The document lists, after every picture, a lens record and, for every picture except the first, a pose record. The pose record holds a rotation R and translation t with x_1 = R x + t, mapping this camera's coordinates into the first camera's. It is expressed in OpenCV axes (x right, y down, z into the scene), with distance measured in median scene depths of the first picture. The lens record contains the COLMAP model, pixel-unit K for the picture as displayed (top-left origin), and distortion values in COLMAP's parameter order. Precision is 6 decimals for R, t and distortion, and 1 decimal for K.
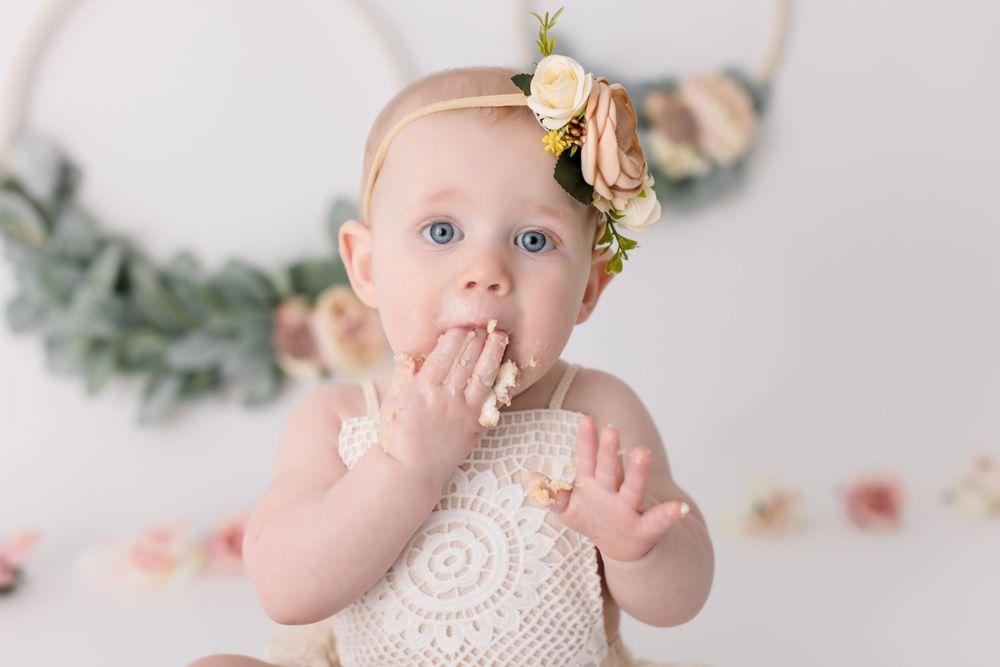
lens RADIAL K [[1474.1, 0, 504.4], [0, 1474.1, 337.3], [0, 0, 1]] dist [-0.018576, 0.000000]
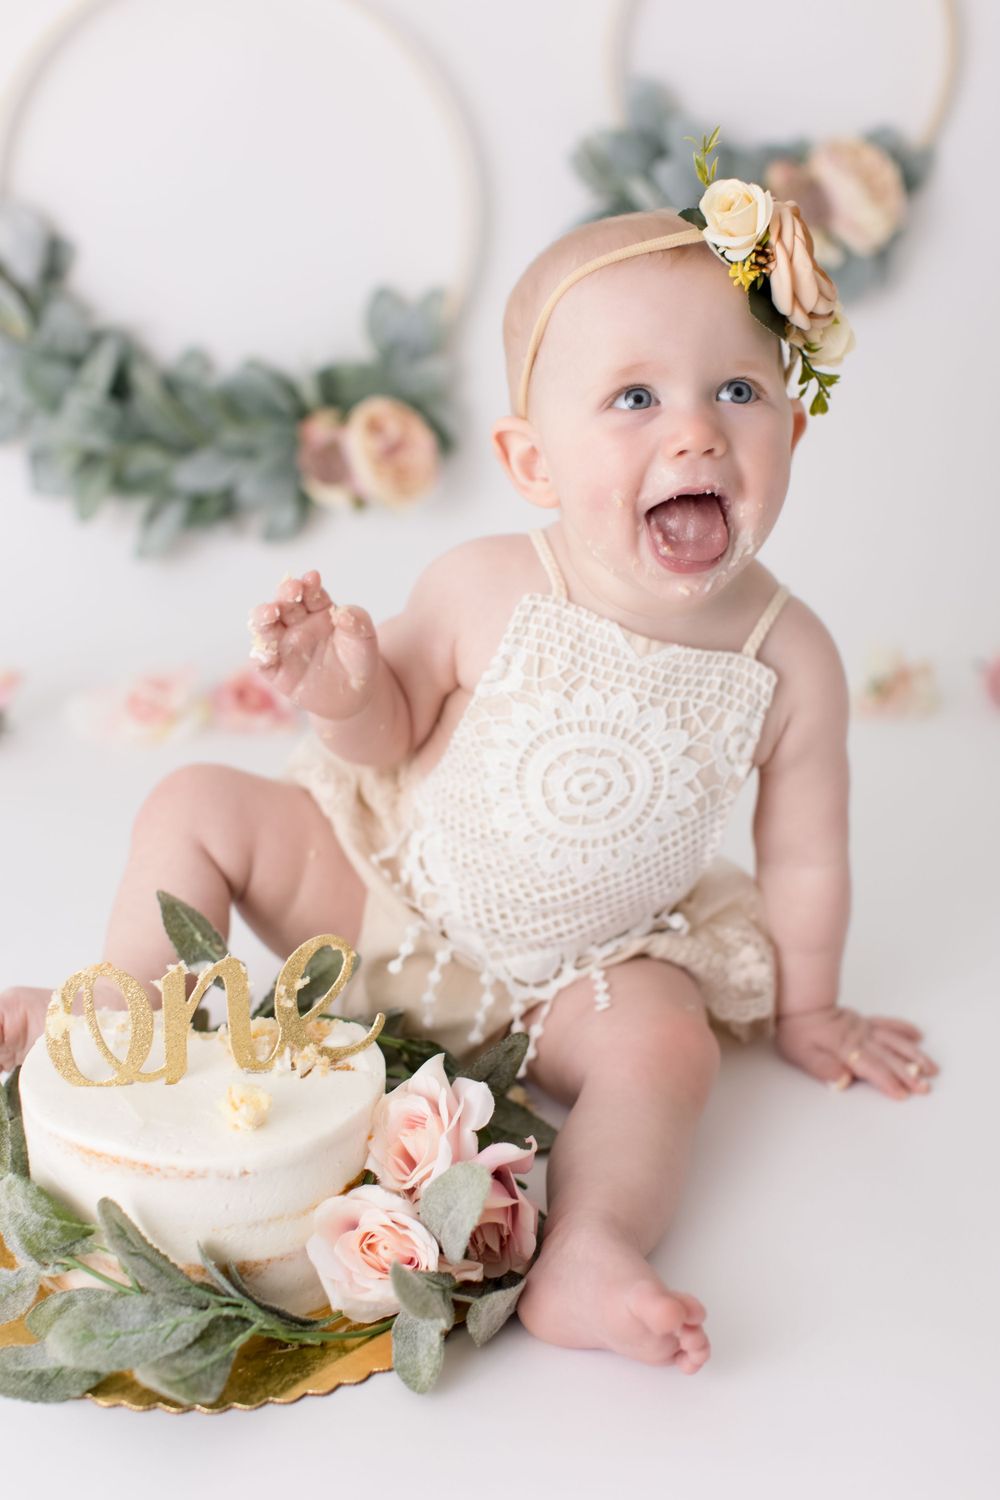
lens RADIAL K [[2211.2, 0, 498.1], [0, 2211.2, 750.5], [0, 0, 1]] dist [-0.018576, 0.000000]
pose [[0.995301, 0.041312, -0.087577, 0.071953], [-0.029738, 0.991125, 0.129560, -0.000745], [0.092153, -0.126347, 0.987696, -0.243683]]
